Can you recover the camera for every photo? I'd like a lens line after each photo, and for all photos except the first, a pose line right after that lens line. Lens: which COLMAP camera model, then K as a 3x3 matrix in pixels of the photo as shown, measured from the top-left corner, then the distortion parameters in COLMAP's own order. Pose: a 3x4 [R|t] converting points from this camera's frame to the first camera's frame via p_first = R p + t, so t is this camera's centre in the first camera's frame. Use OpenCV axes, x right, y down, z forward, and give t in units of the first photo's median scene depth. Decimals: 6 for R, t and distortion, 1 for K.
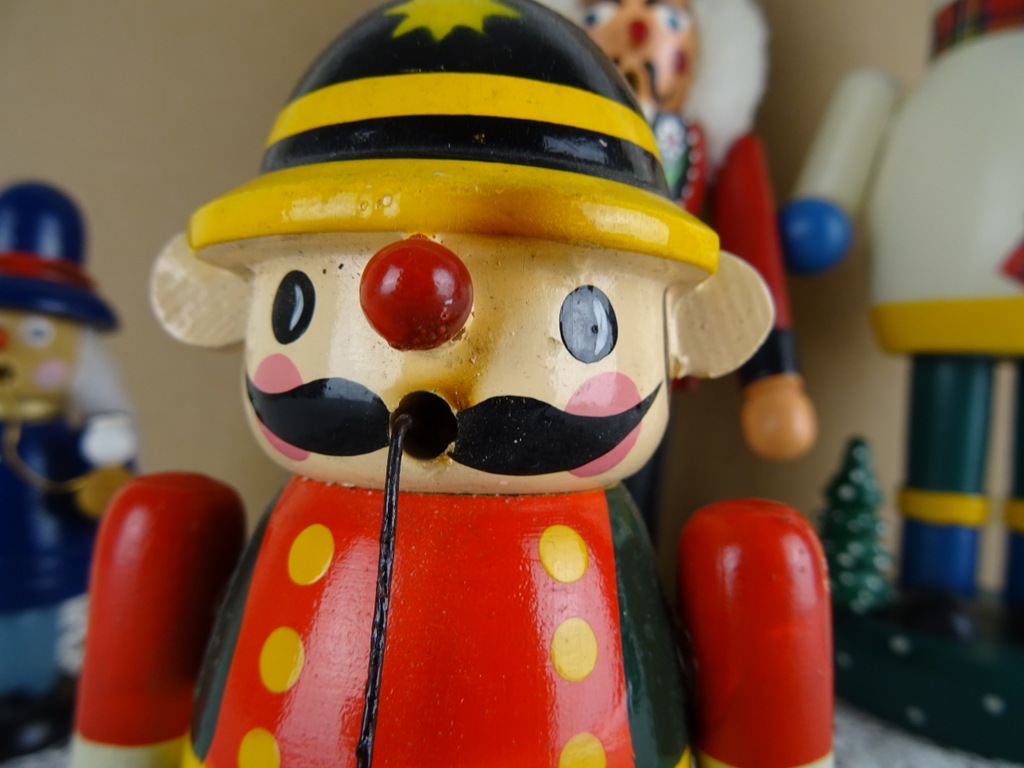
lens RADIAL K [[704.2, 0, 507.3], [0, 704.2, 370.6], [0, 0, 1]] dist [0.008587, -0.032268]
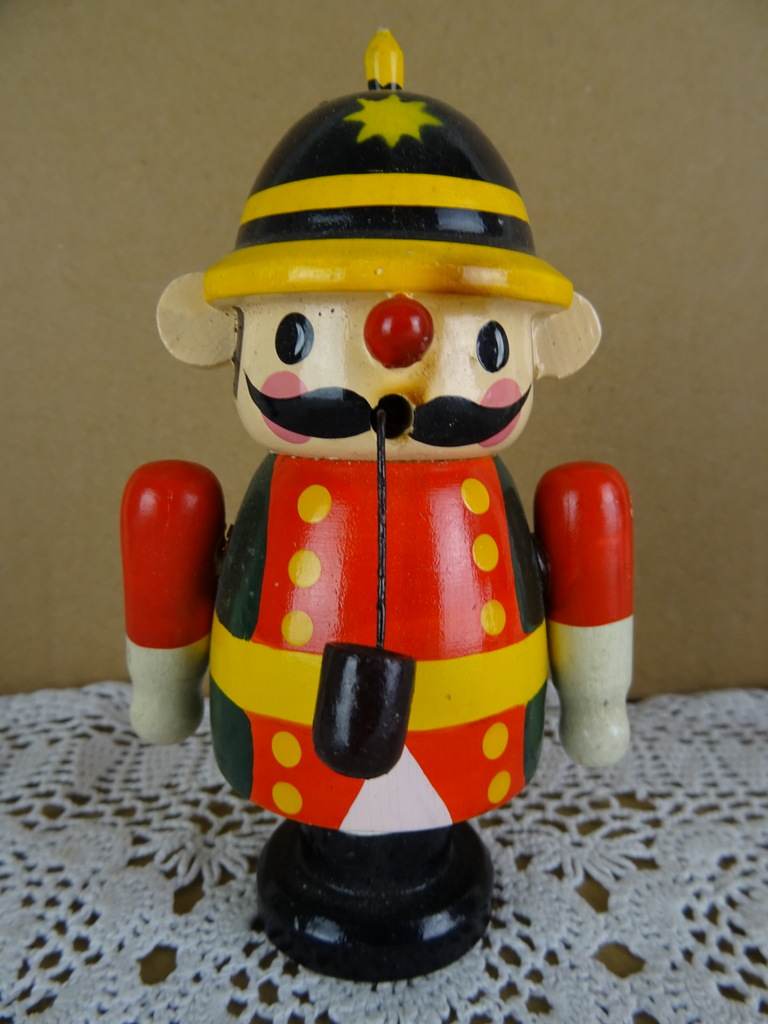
lens RADIAL K [[718.3, 0, 378.4], [0, 718.3, 506.6], [0, 0, 1]] dist [-0.002461, -0.005841]
pose [[0.992970, -0.045453, 0.109289, -0.314502], [0.024489, 0.982242, 0.186015, -0.021186], [-0.115803, -0.182031, 0.976450, -0.552975]]
